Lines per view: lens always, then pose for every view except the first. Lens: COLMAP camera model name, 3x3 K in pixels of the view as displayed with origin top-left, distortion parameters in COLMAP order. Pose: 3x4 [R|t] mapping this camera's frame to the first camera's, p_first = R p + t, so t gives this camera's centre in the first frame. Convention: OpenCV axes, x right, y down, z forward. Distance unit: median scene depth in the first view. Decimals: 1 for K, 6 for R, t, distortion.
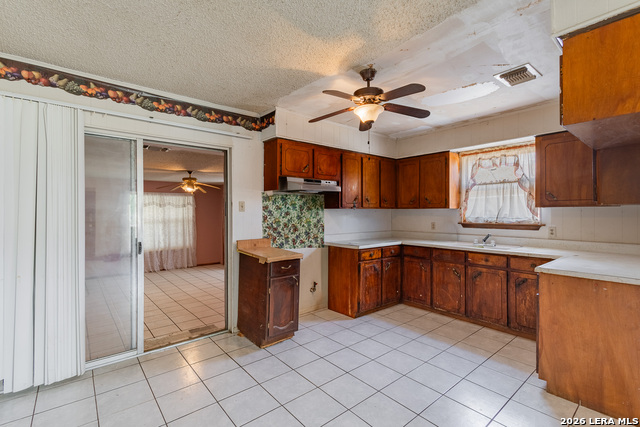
lens RADIAL K [[292.4, 0, 320.0], [0, 292.4, 213.5], [0, 0, 1]] dist [0.004109, -0.000419]
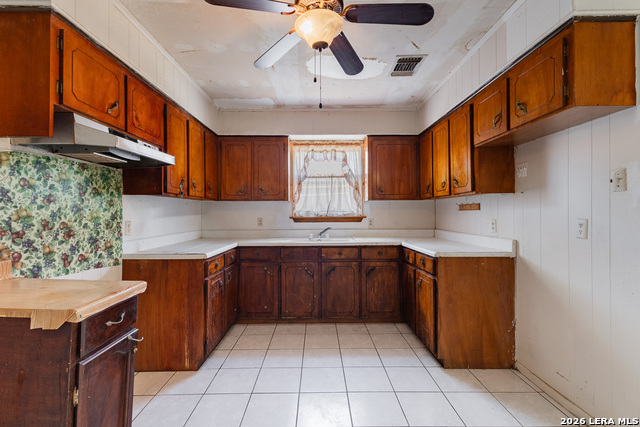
lens RADIAL K [[292.4, 0, 320.0], [0, 292.4, 213.5], [0, 0, 1]] dist [0.004109, -0.000419]
pose [[0.635659, -0.001753, 0.771968, -0.194821], [0.006875, 0.999971, -0.003390, 0.026416], [-0.771939, 0.007462, 0.635652, 0.388322]]
